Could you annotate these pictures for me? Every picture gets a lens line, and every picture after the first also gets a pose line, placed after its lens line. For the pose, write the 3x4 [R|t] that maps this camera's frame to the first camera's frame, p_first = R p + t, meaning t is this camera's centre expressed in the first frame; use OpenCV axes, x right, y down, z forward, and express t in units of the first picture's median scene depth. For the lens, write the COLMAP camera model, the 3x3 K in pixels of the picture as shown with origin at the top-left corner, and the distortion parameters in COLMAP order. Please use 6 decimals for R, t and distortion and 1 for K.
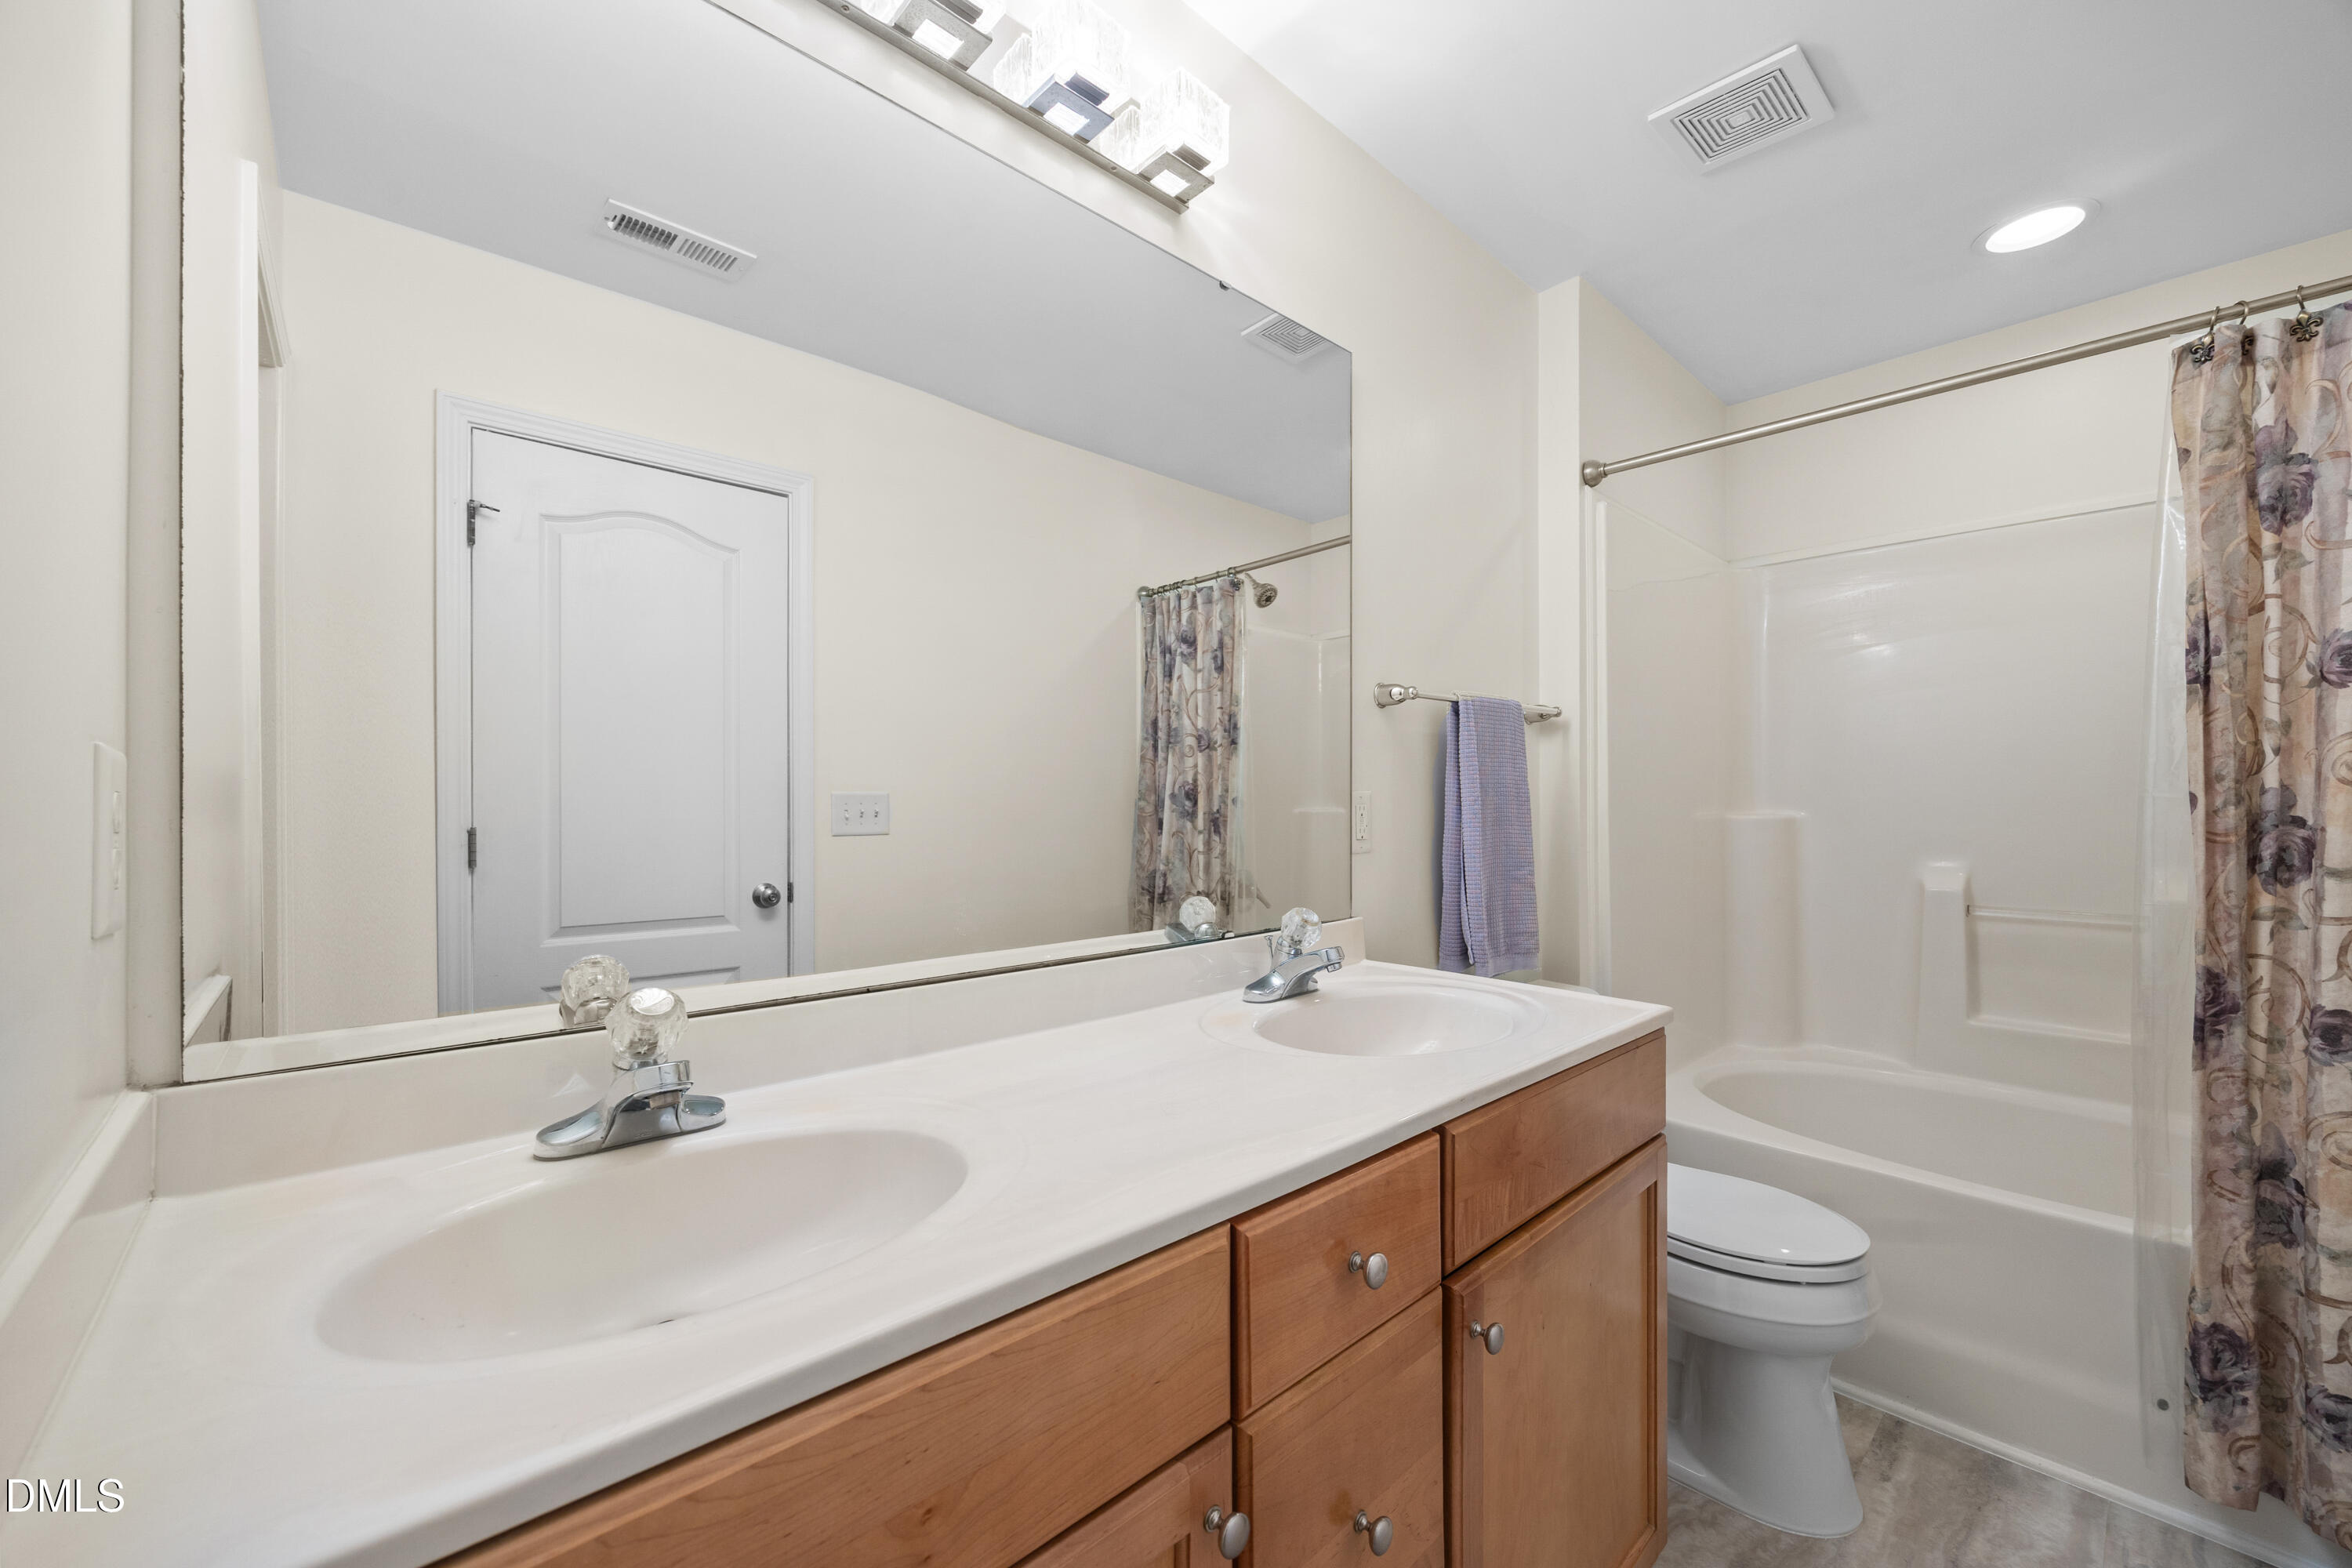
lens RADIAL K [[923.1, 0, 1180.1], [0, 923.1, 792.2], [0, 0, 1]] dist [0.003684, -0.000465]
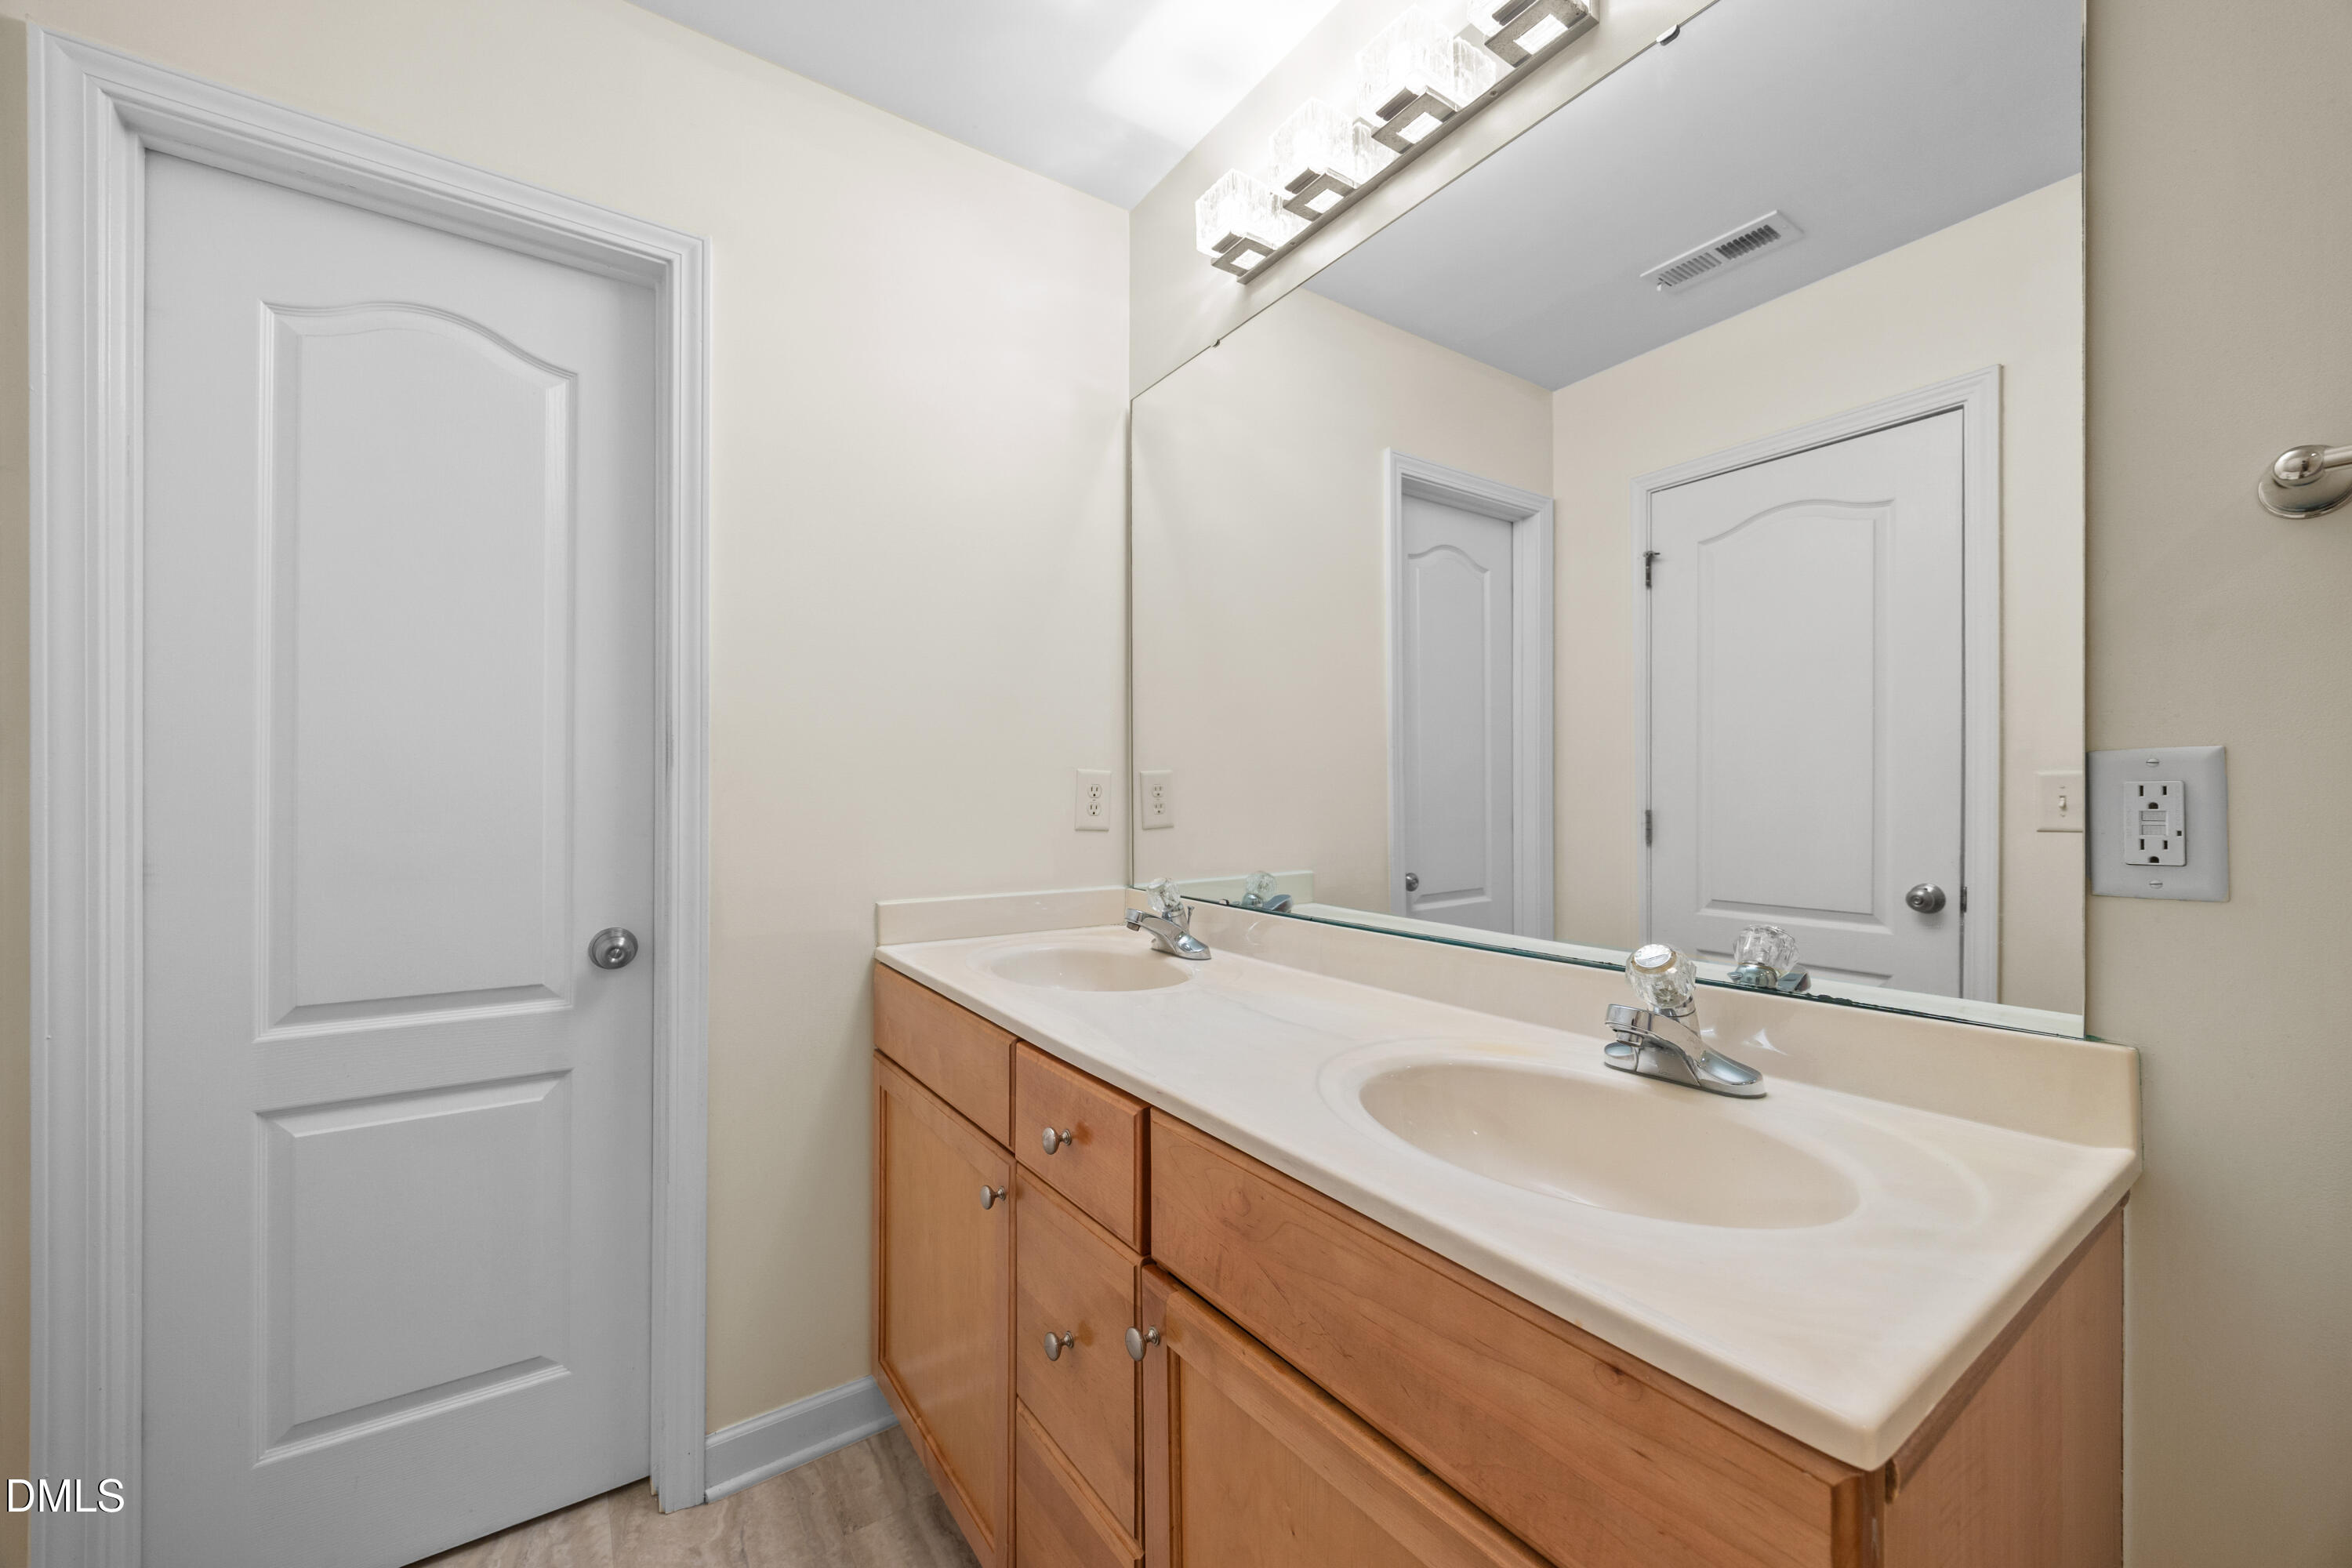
lens RADIAL K [[923.1, 0, 1178.4], [0, 923.1, 786.9], [0, 0, 1]] dist [0.003684, -0.000465]
pose [[-0.159169, -0.009863, -0.987202, 0.588863], [0.013209, 0.999839, -0.012119, 0.013746], [0.987163, -0.014969, -0.159013, 0.554947]]
